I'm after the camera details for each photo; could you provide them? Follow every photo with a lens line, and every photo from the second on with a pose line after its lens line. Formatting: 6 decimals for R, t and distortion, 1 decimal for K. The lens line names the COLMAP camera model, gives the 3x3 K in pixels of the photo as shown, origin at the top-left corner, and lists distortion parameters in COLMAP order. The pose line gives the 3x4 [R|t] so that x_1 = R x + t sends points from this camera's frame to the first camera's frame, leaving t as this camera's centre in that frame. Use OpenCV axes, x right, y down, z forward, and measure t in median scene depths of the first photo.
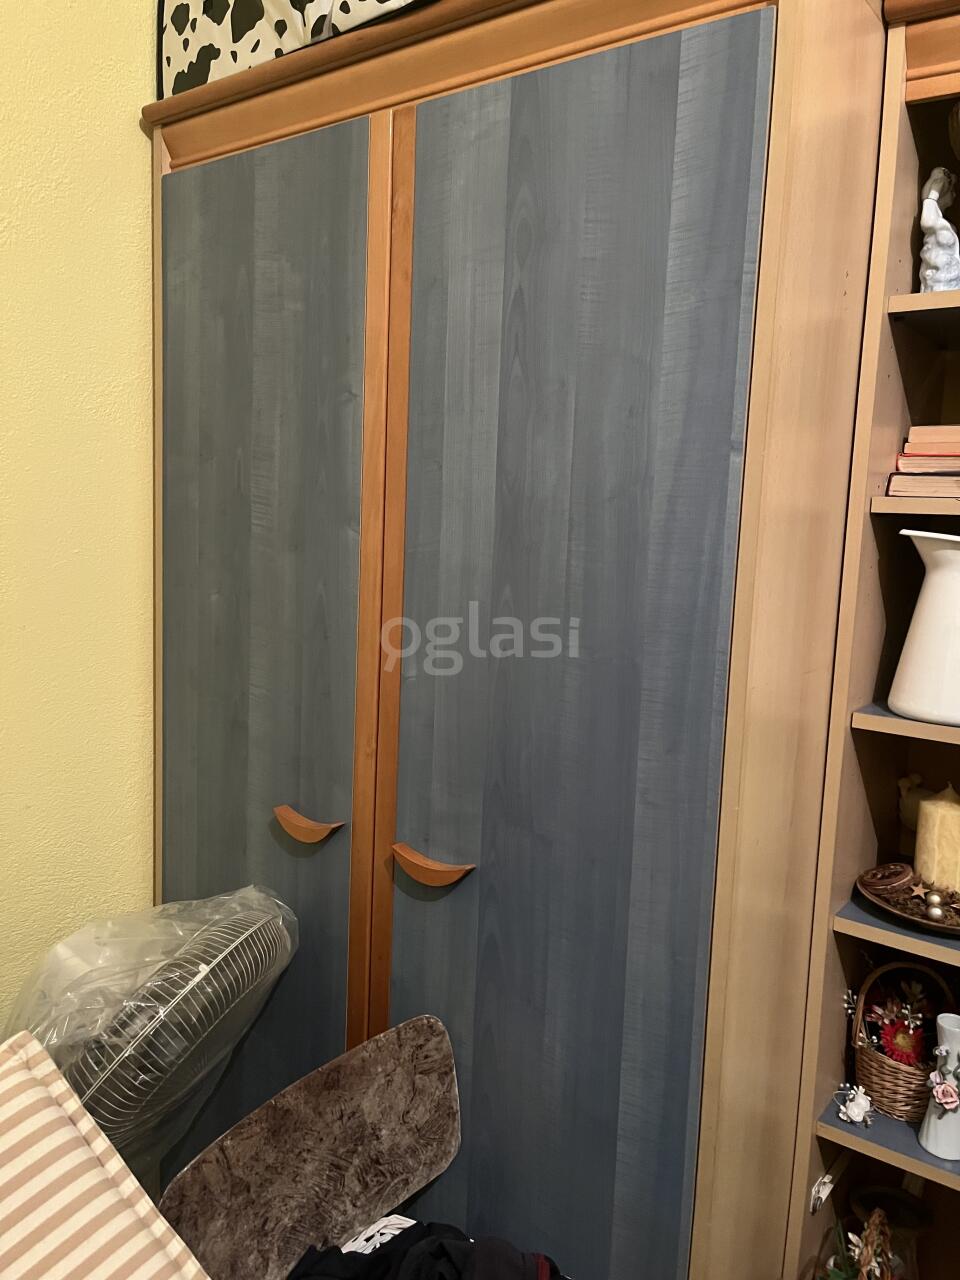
lens RADIAL K [[982.5, 0, 481.7], [0, 982.5, 642.5], [0, 0, 1]] dist [0.074955, -0.097502]
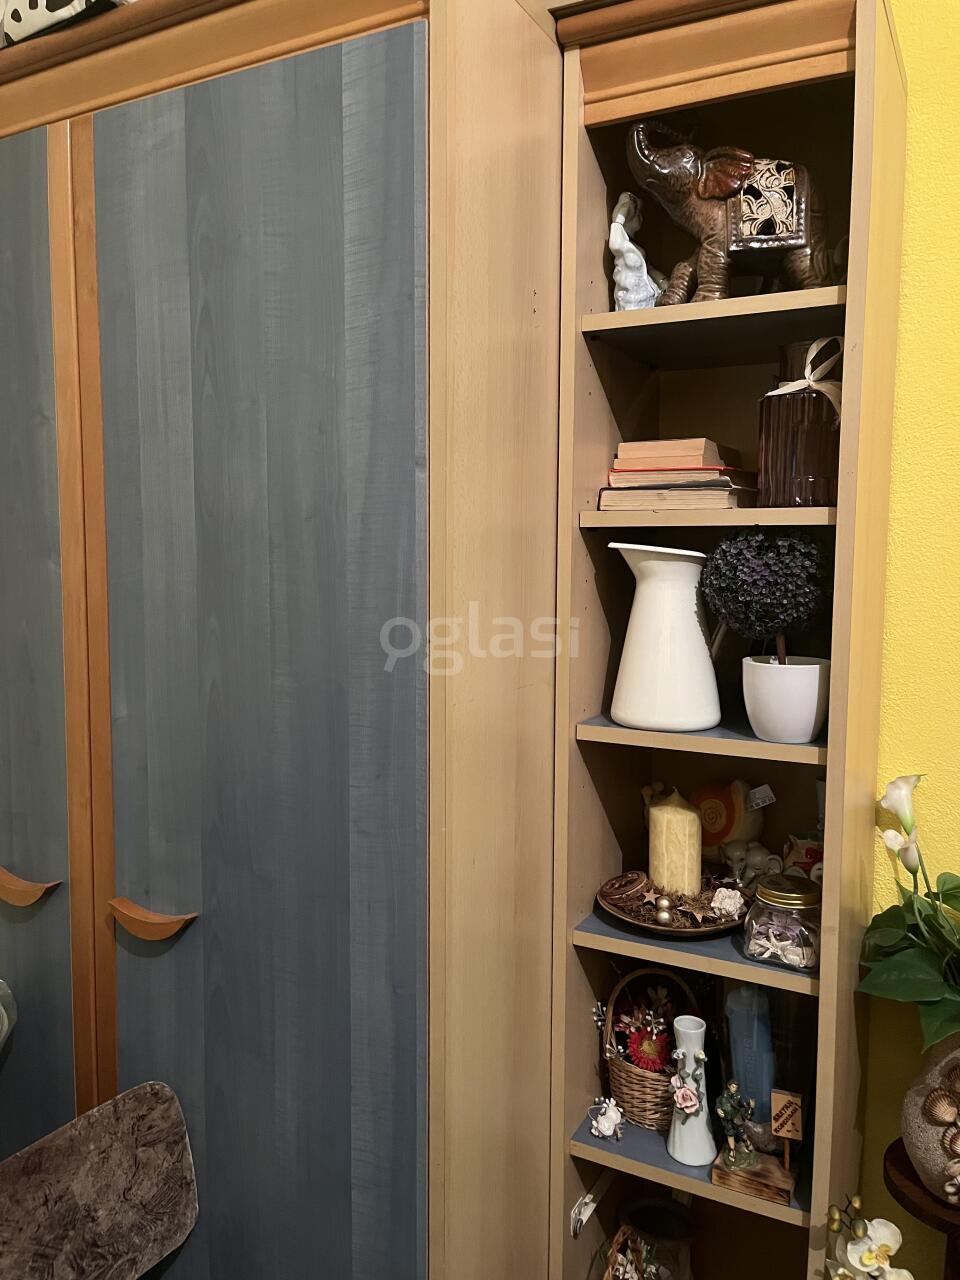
lens RADIAL K [[984.3, 0, 479.5], [0, 984.3, 646.4], [0, 0, 1]] dist [0.074447, -0.111712]
pose [[0.986163, -0.049516, 0.158211, 0.124090], [0.054261, 0.998193, -0.025813, 0.011756], [-0.156647, 0.034040, 0.987068, 0.021151]]
